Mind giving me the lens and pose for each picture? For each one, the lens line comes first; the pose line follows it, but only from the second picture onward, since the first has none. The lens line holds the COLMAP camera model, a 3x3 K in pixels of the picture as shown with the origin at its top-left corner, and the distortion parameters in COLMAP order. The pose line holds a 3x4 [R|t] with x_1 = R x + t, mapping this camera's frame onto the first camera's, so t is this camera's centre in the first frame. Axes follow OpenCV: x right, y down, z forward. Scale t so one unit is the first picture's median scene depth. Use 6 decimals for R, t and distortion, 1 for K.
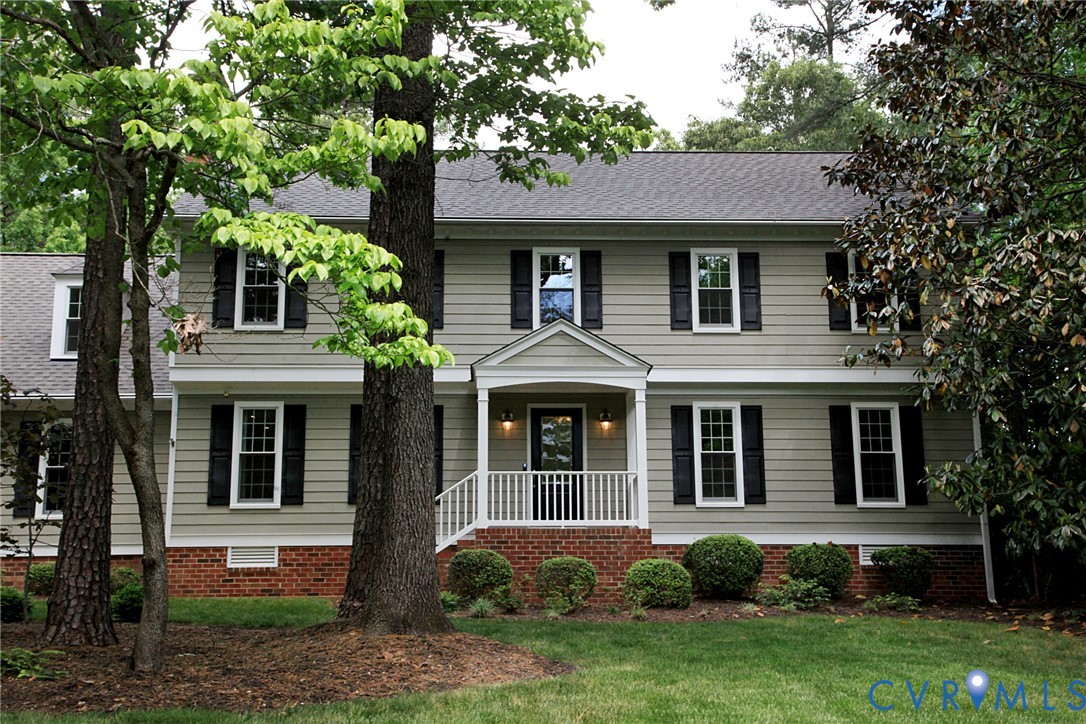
lens RADIAL K [[1276.4, 0, 543.0], [0, 1276.4, 362.0], [0, 0, 1]] dist [0.111574, -0.017798]
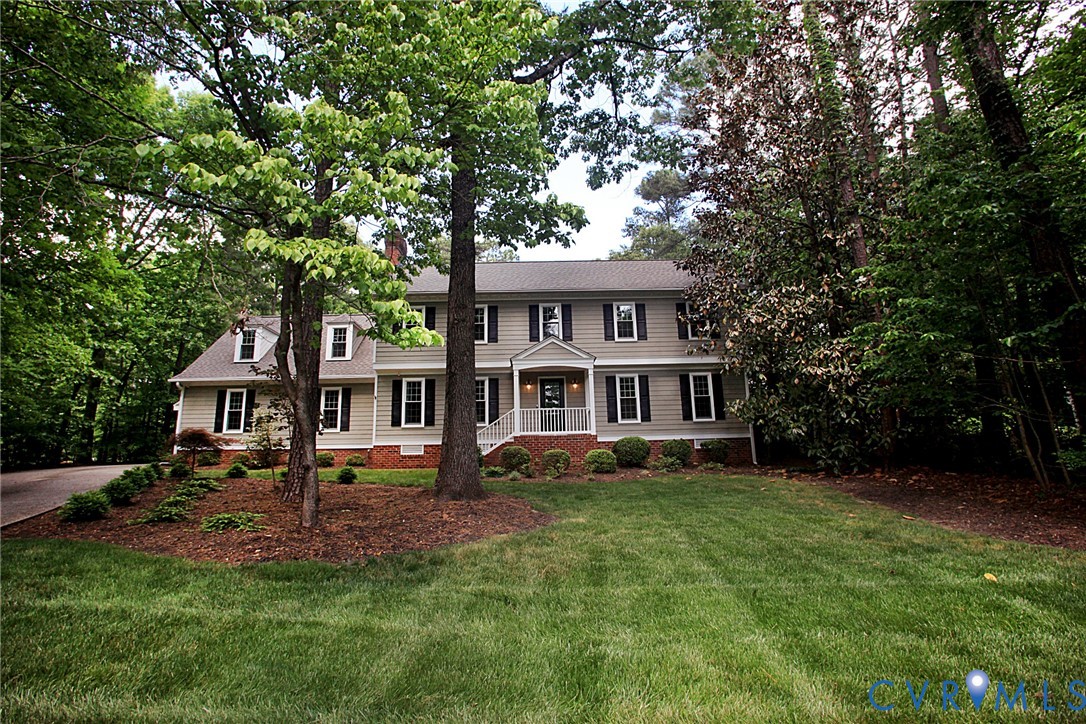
lens RADIAL K [[529.7, 0, 537.2], [0, 529.7, 357.4], [0, 0, 1]] dist [-0.086239, 0.042079]
pose [[0.999257, -0.022045, -0.031603, 0.016247], [0.021831, 0.999737, -0.007093, 0.007428], [0.031751, 0.006398, 0.999475, 0.127551]]
